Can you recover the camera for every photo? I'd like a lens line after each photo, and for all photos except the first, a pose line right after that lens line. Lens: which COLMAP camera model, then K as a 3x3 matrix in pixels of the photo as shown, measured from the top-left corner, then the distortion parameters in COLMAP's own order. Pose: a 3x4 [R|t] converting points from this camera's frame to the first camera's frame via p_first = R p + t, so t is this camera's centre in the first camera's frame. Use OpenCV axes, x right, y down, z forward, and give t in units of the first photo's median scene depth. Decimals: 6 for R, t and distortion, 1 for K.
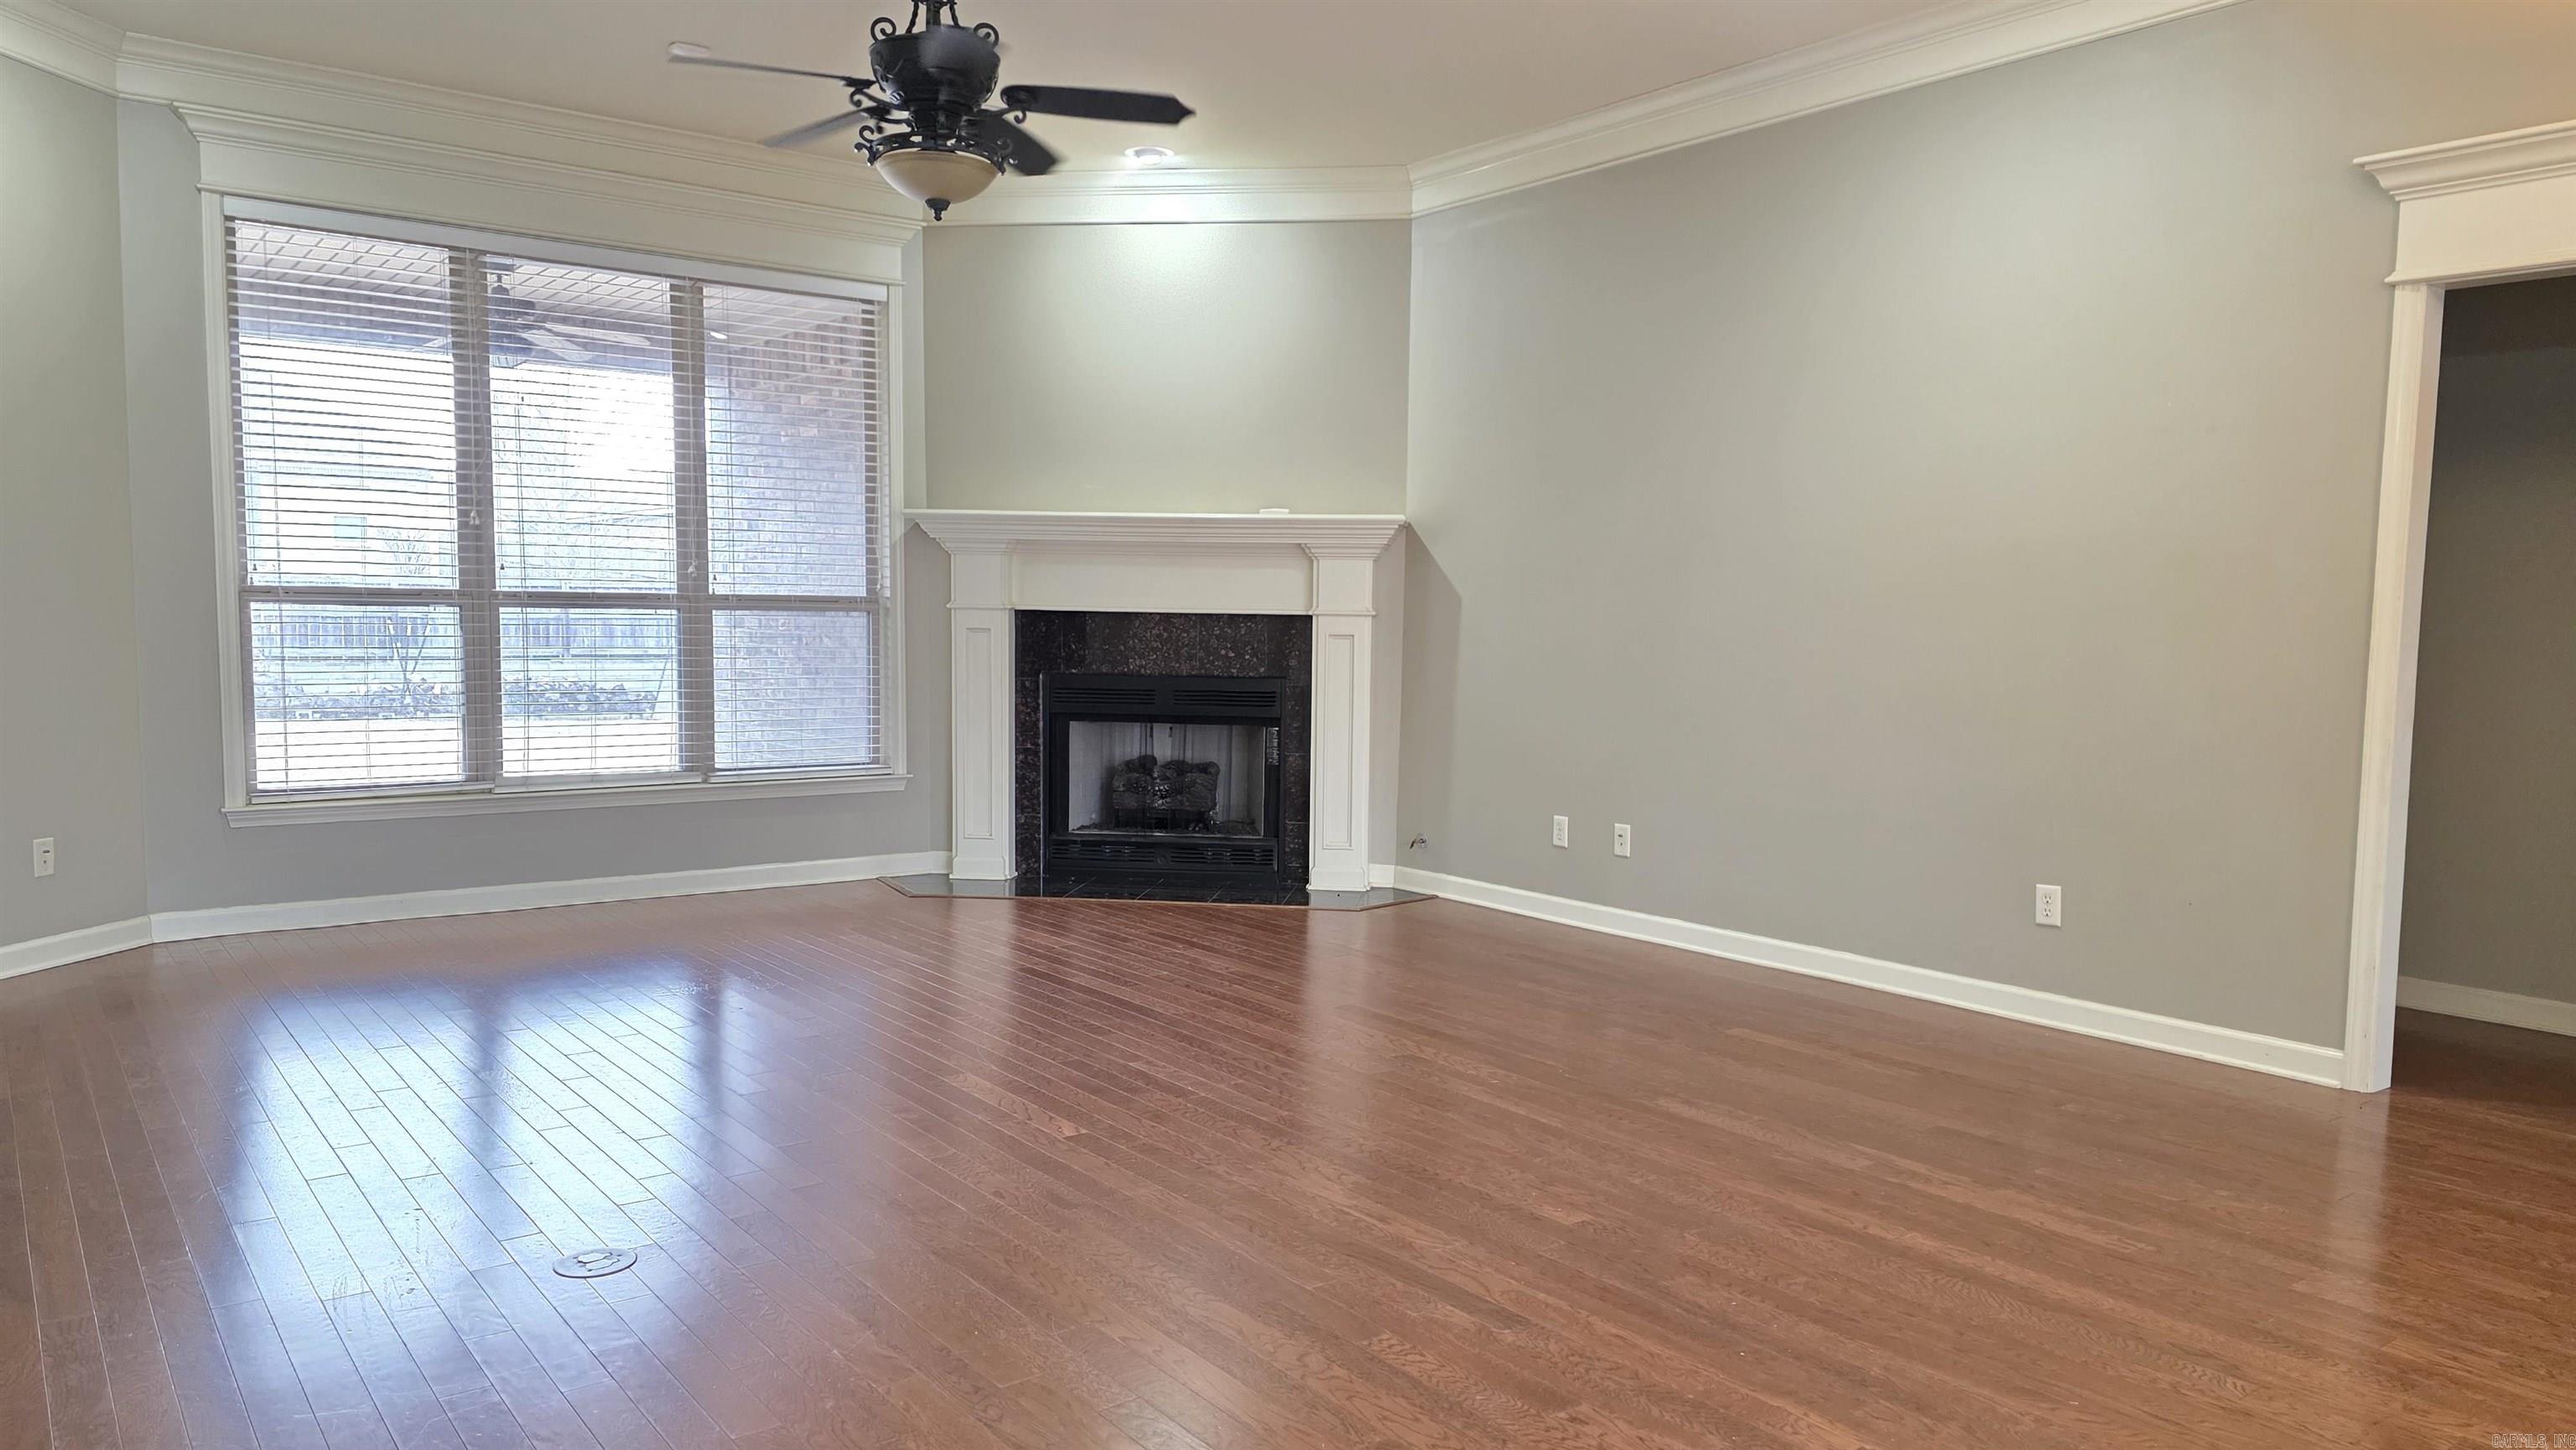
lens RADIAL K [[1721.2, 0, 1292.8], [0, 1721.2, 699.7], [0, 0, 1]] dist [0.084330, -0.122733]
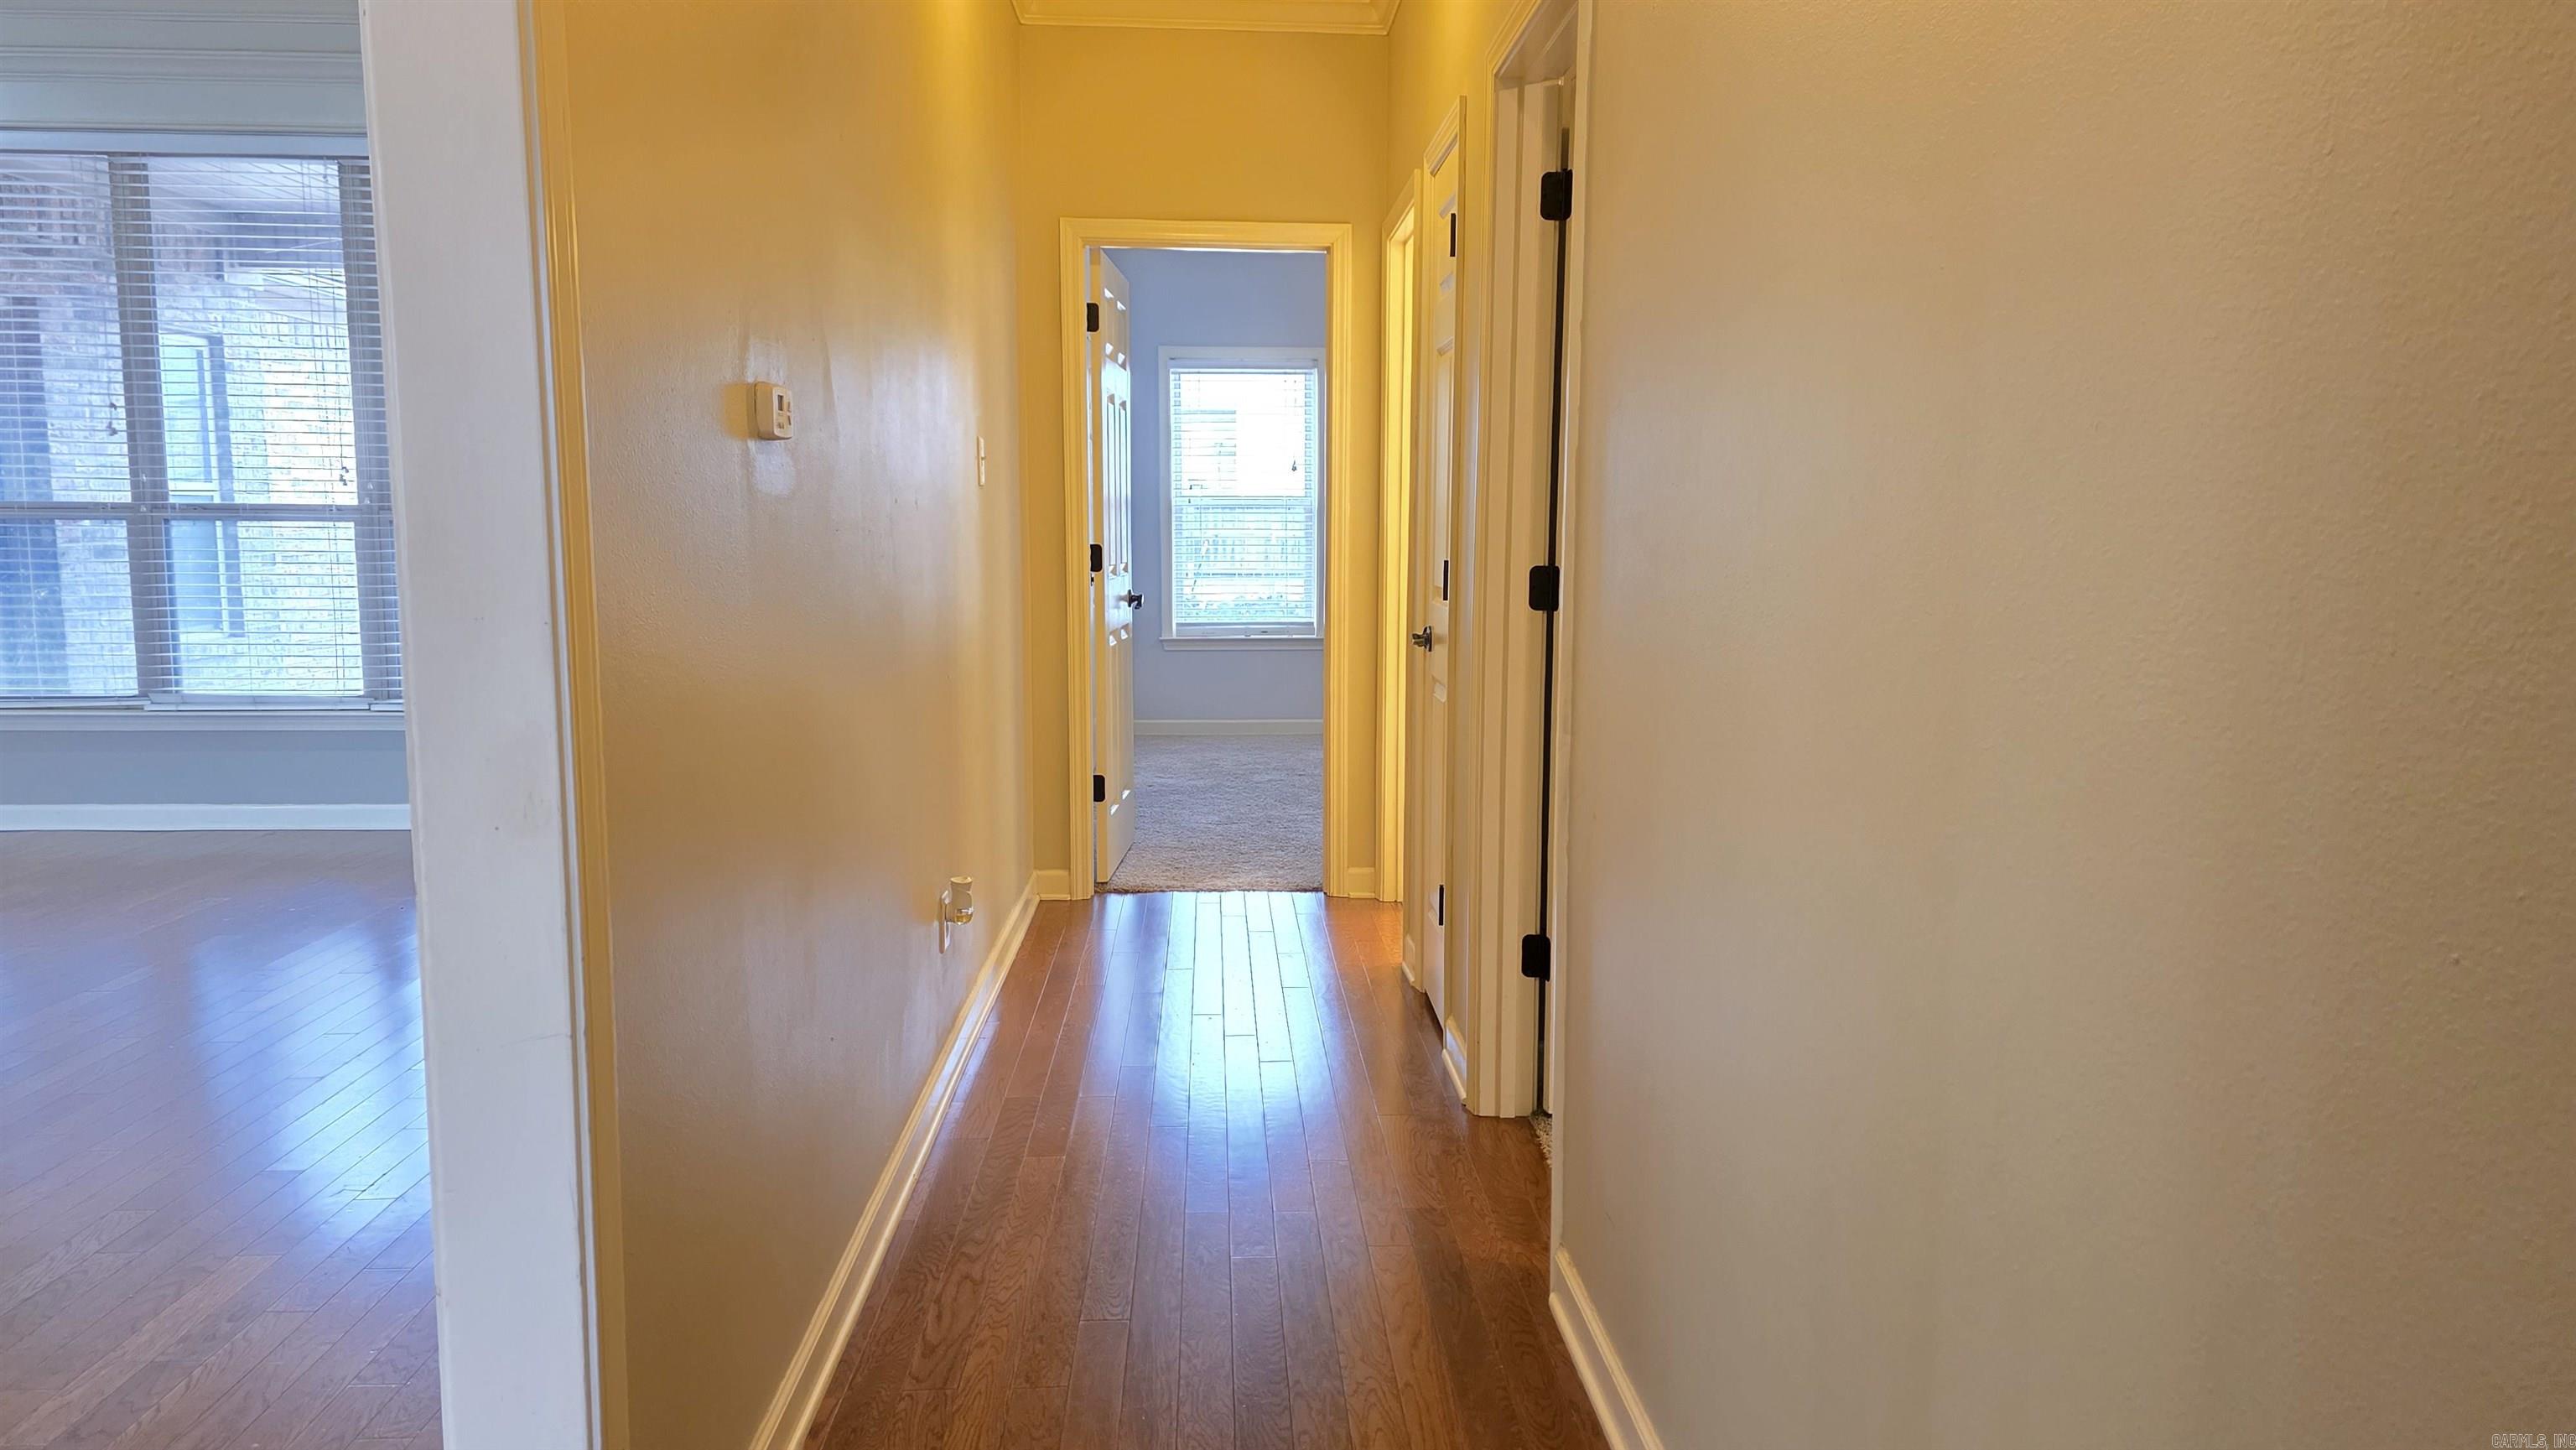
lens RADIAL K [[1721.2, 0, 1292.8], [0, 1721.2, 699.7], [0, 0, 1]] dist [0.084330, -0.122733]
pose [[0.817619, 0.050727, -0.573521, 0.625252], [-0.025861, 0.998341, 0.051435, -0.019523], [0.575179, -0.027222, 0.817575, 0.554727]]
